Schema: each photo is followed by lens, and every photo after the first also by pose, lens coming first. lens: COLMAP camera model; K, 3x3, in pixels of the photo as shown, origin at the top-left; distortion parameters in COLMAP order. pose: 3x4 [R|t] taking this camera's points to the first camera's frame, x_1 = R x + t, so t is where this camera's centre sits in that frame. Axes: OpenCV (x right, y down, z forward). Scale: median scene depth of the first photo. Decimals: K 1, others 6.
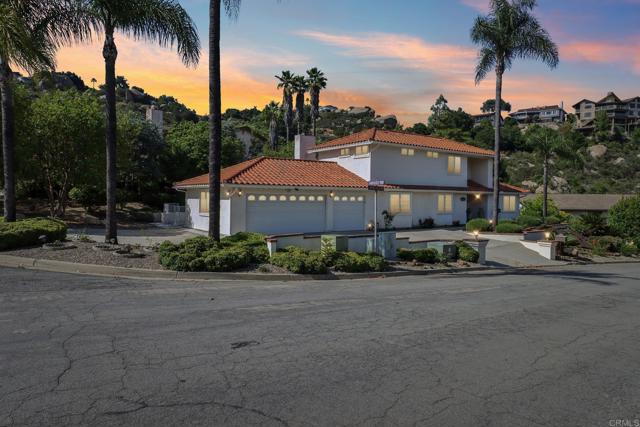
lens RADIAL K [[399.5, 0, 318.0], [0, 399.5, 221.2], [0, 0, 1]] dist [0.004061, -0.000921]
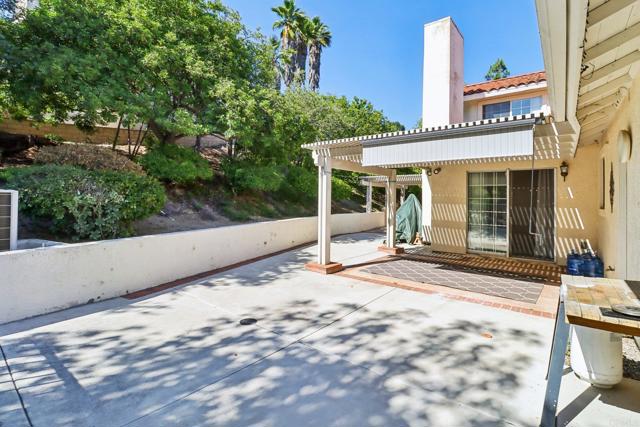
lens RADIAL K [[301.1, 0, 321.6], [0, 301.1, 205.7], [0, 0, 1]] dist [-0.003809, -0.000587]
pose [[0.964179, 0.004735, 0.265209, -0.053842], [0.003346, 0.999544, -0.030008, -0.006812], [-0.265230, 0.029821, 0.963724, 0.174200]]
